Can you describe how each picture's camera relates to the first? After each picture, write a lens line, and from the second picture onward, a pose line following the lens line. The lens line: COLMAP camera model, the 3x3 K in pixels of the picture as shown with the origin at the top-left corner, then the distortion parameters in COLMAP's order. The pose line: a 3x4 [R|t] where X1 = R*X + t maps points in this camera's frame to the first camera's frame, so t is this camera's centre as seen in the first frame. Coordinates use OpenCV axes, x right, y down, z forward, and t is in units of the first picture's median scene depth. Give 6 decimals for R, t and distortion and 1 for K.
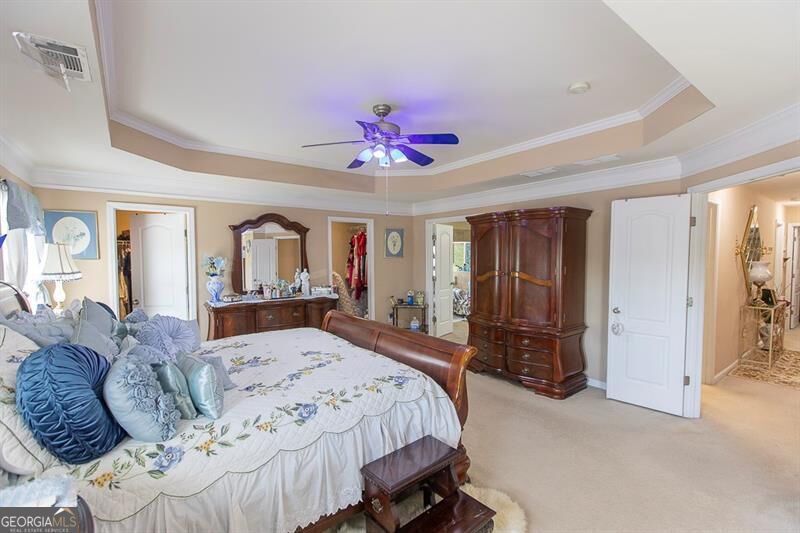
lens RADIAL K [[359.5, 0, 401.5], [0, 359.5, 267.7], [0, 0, 1]] dist [0.003454, 0.000598]
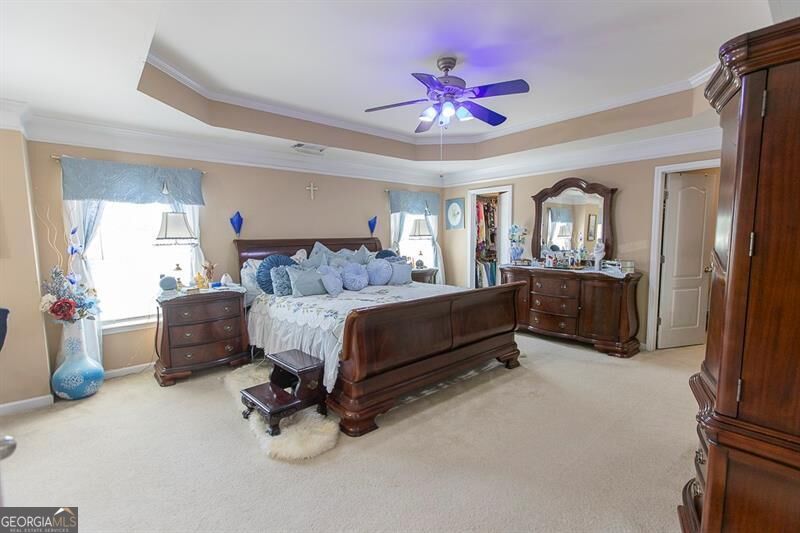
lens RADIAL K [[359.5, 0, 399.6], [0, 359.5, 269.6], [0, 0, 1]] dist [0.003454, 0.000598]
pose [[0.056612, 0.103122, -0.993056, 0.741275], [-0.025876, 0.994469, 0.101793, 0.002449], [0.998061, 0.019934, 0.058968, 0.665851]]
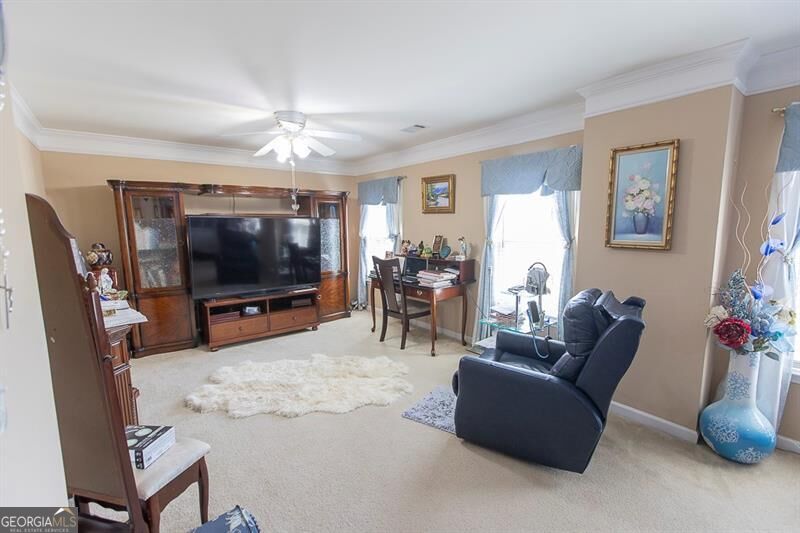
lens RADIAL K [[359.5, 0, 403.7], [0, 359.5, 271.8], [0, 0, 1]] dist [0.003454, 0.000598]
pose [[-0.999637, 0.017284, -0.020658, 0.445268], [0.013506, 0.985218, 0.170771, -0.005055], [0.023305, 0.170430, -0.985094, 0.501883]]
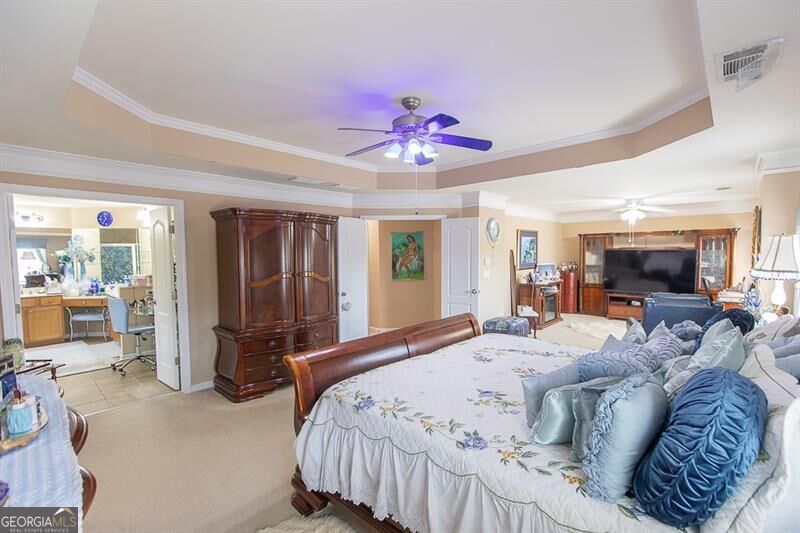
lens RADIAL K [[359.5, 0, 401.5], [0, 359.5, 271.0], [0, 0, 1]] dist [0.003454, 0.000598]
pose [[-0.176675, -0.046239, 0.983183, -0.807930], [0.046059, 0.997413, 0.055185, -0.038411], [-0.983191, 0.055034, -0.174088, 0.973298]]
